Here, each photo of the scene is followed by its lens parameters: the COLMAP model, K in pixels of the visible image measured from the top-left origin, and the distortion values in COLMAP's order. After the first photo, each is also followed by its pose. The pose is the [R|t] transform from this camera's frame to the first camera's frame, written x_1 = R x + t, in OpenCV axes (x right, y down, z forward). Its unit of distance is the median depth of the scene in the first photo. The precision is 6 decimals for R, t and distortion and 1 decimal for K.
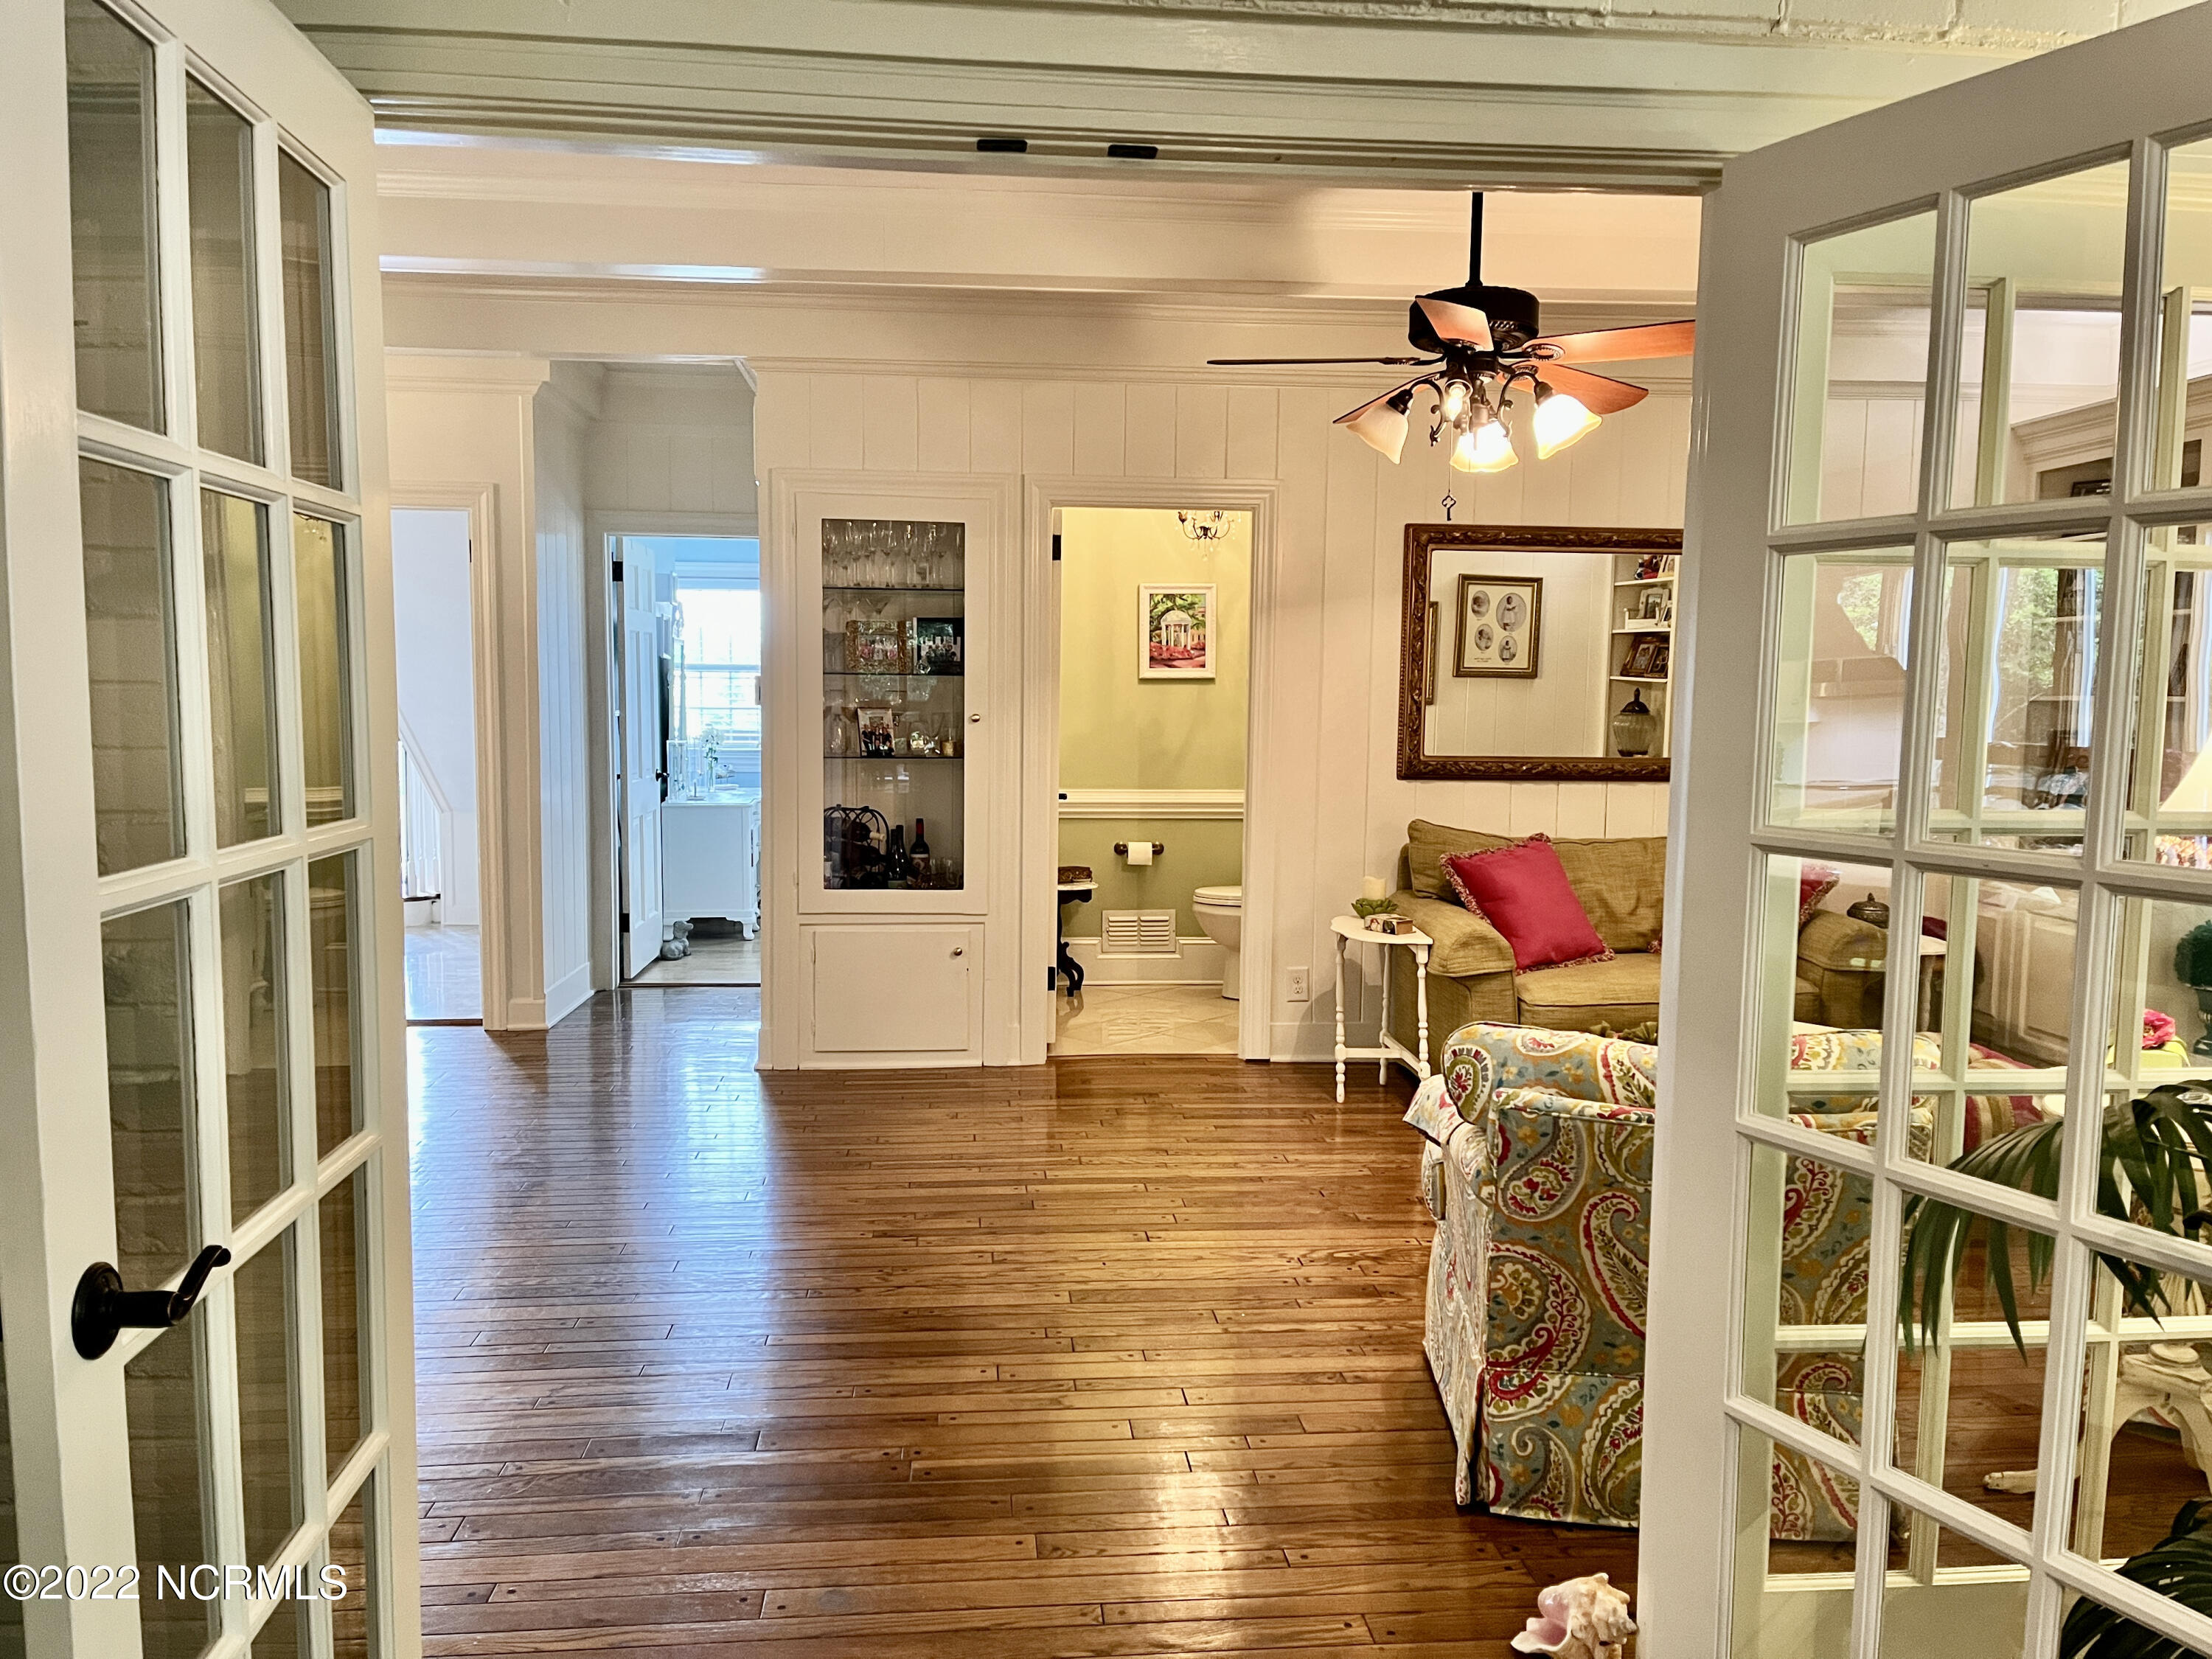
lens RADIAL K [[1716.7, 0, 1105.5], [0, 1716.7, 839.8], [0, 0, 1]] dist [0.064755, -0.064507]
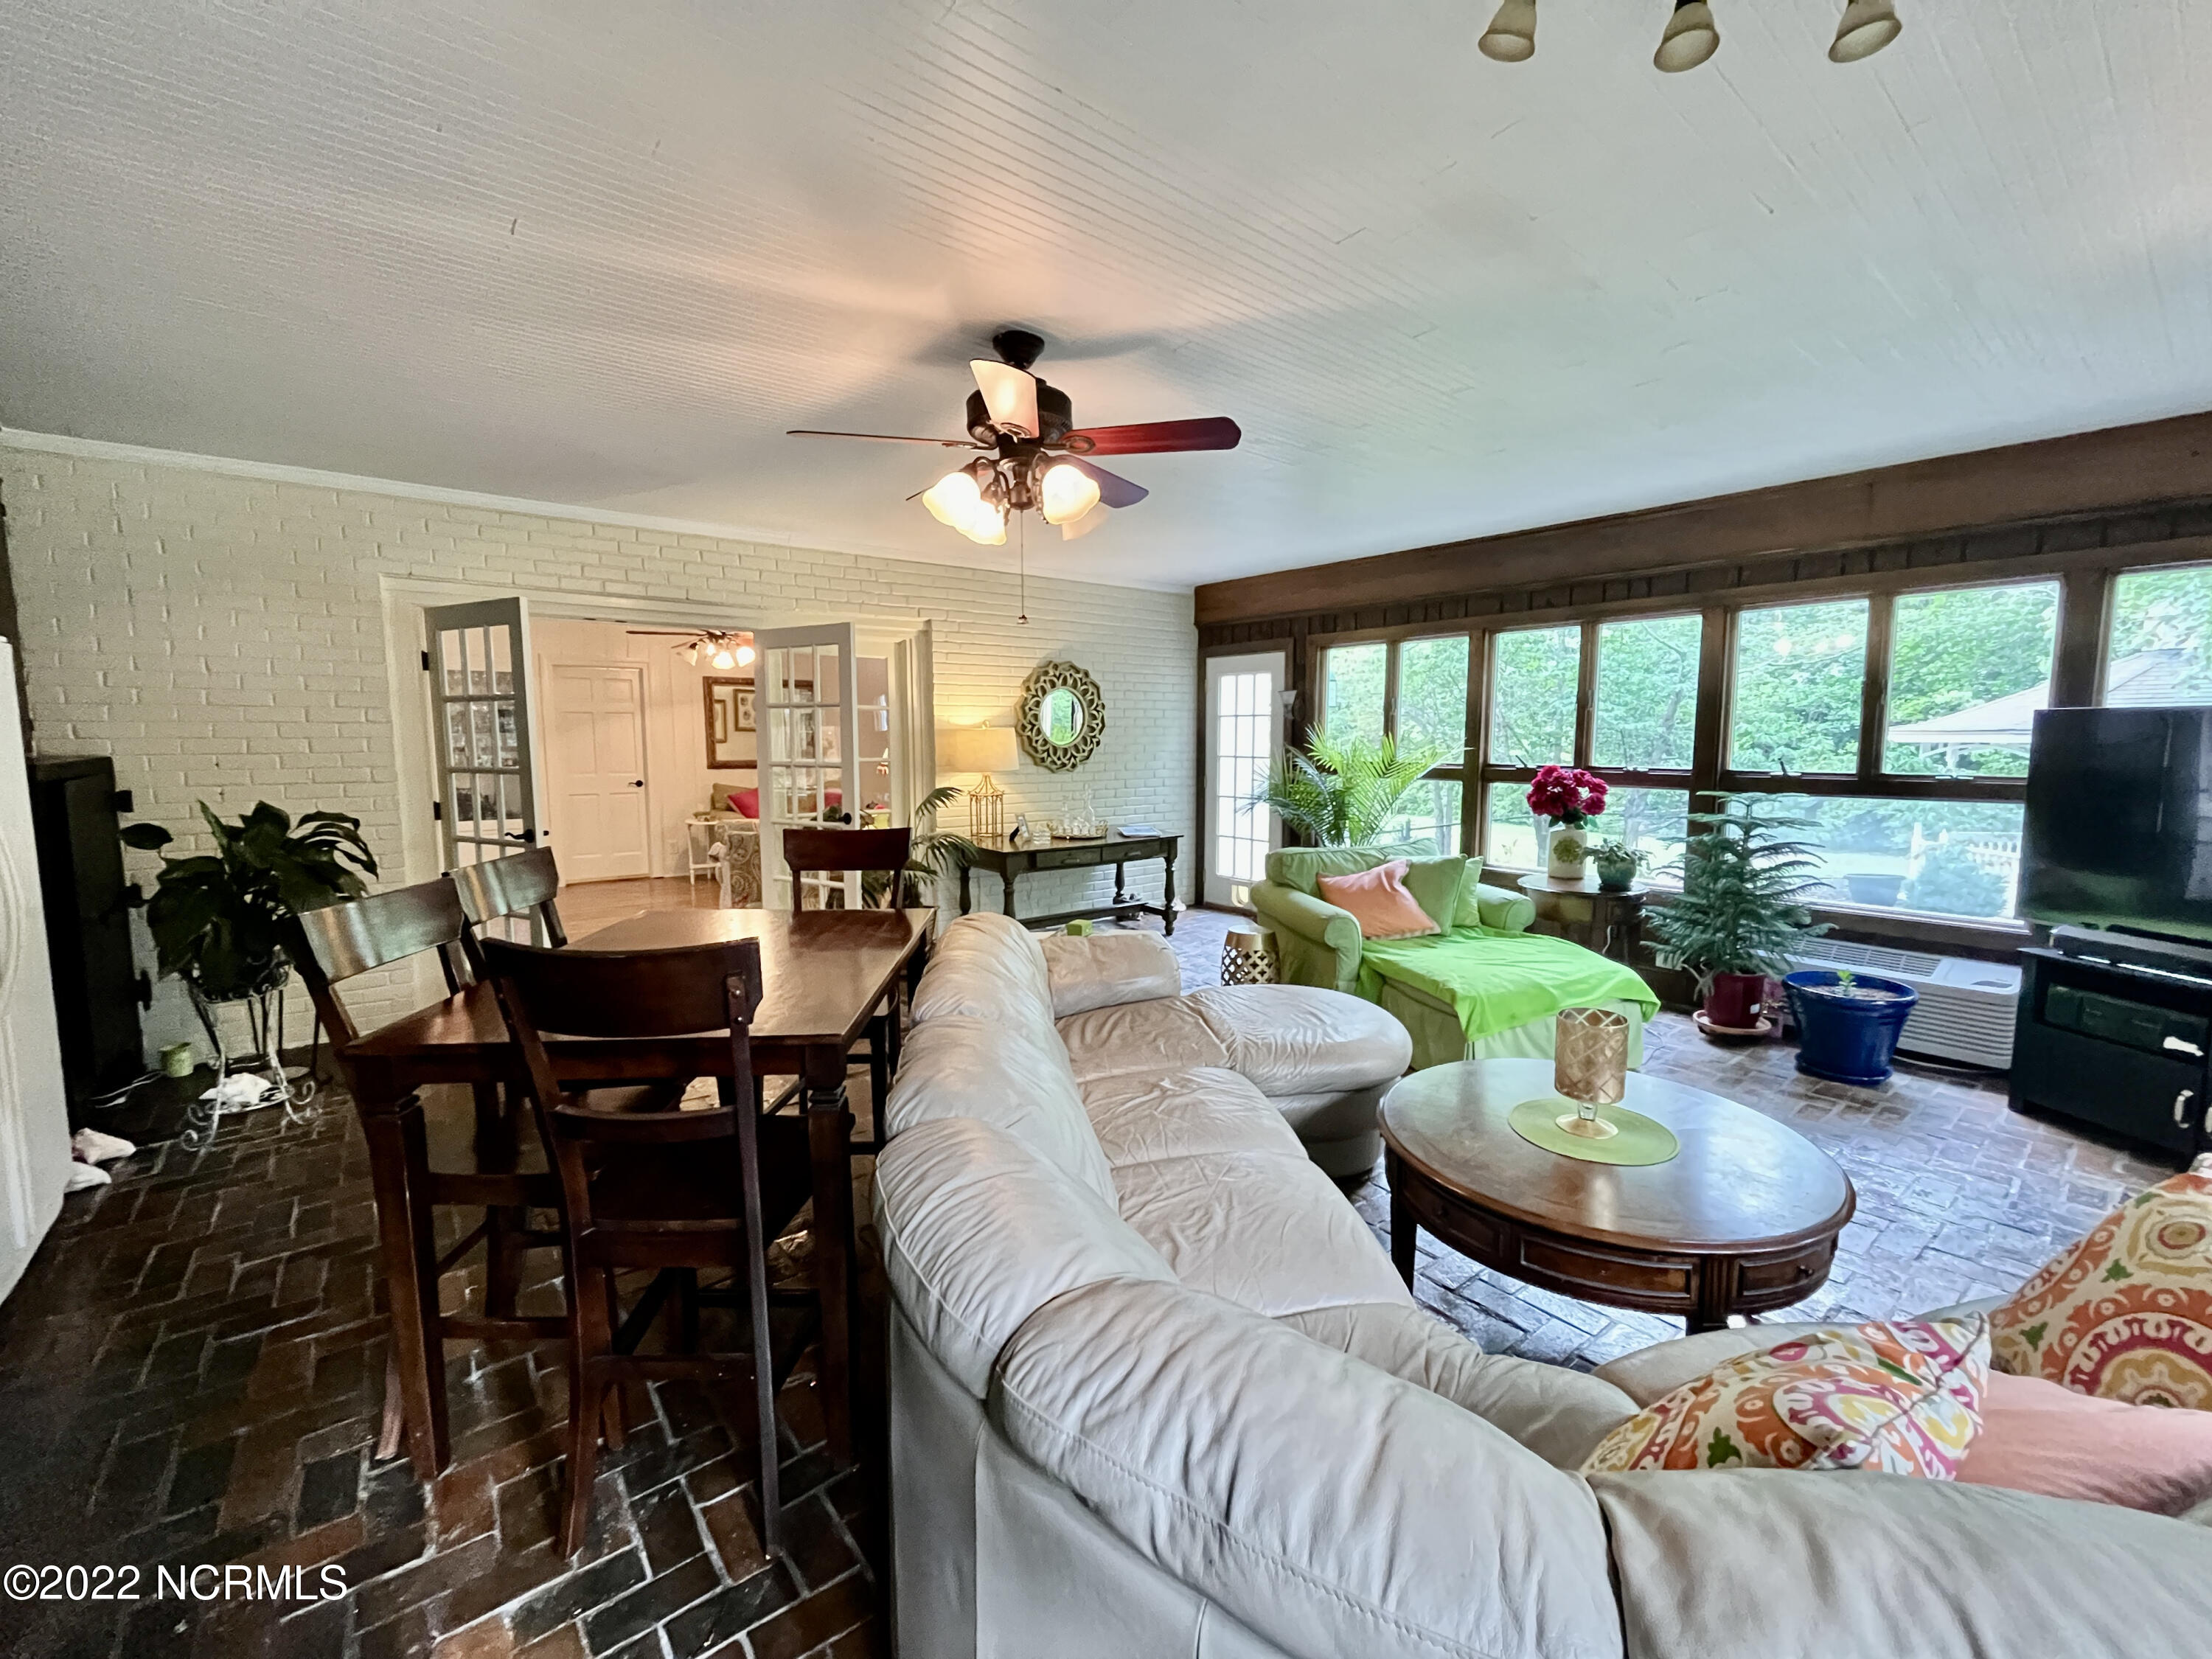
lens RADIAL K [[898.9, 0, 1106.6], [0, 898.9, 831.3], [0, 0, 1]] dist [-0.003694, 0.000108]
pose [[0.841353, -0.071671, 0.535712, -0.070014], [0.061502, 0.997426, 0.036851, 0.049986], [-0.536975, 0.001942, 0.843596, -0.559080]]
